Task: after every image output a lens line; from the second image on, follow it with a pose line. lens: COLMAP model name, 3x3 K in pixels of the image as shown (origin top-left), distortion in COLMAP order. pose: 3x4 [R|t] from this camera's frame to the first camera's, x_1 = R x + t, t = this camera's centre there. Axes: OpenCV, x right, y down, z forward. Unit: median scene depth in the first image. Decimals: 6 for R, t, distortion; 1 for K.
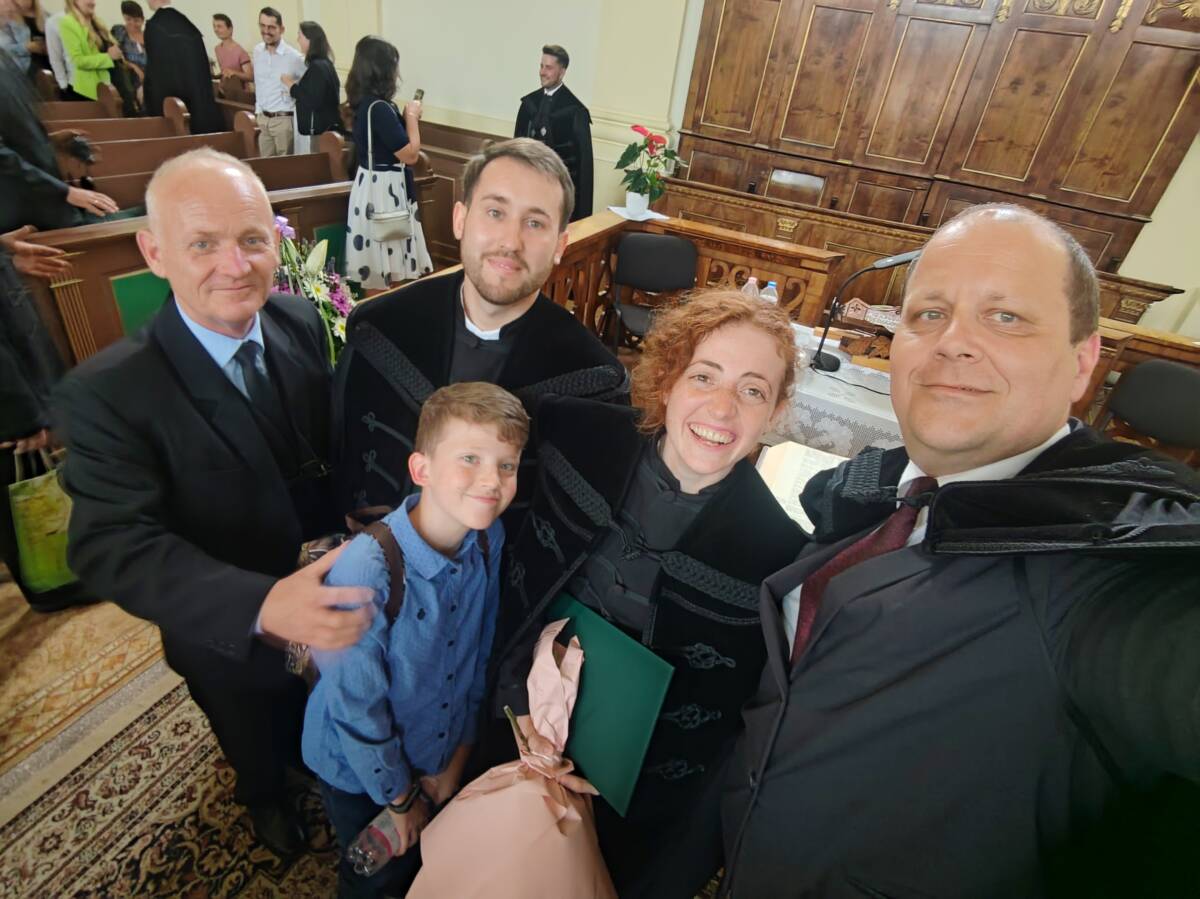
lens RADIAL K [[751.9, 0, 561.5], [0, 751.9, 449.6], [0, 0, 1]] dist [0.000967, 0.069577]
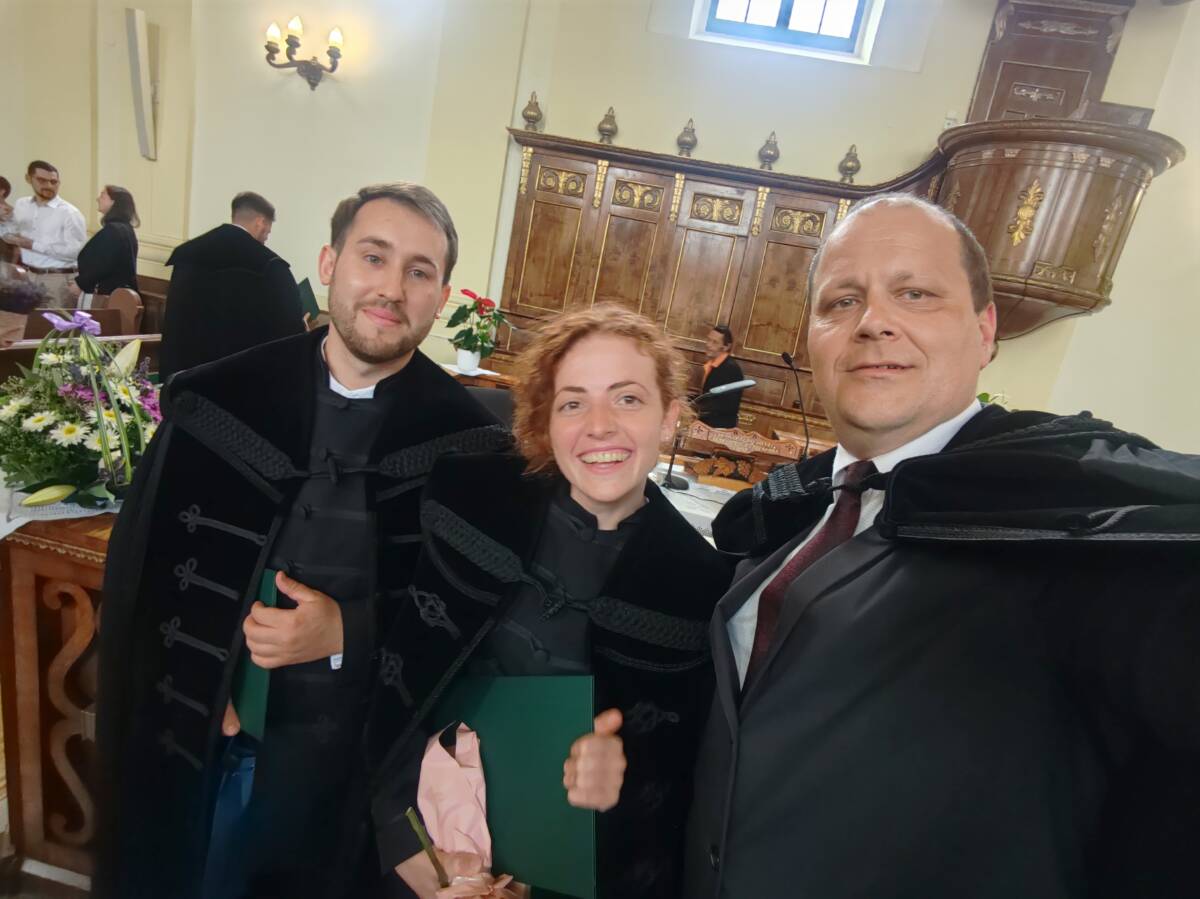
lens RADIAL K [[751.9, 0, 561.5], [0, 751.9, 449.6], [0, 0, 1]] dist [0.000967, 0.069577]
pose [[0.962880, 0.002469, 0.269918, -0.055043], [0.076662, 0.956281, -0.282222, 0.092071], [-0.258814, 0.292438, 0.920595, 0.069385]]
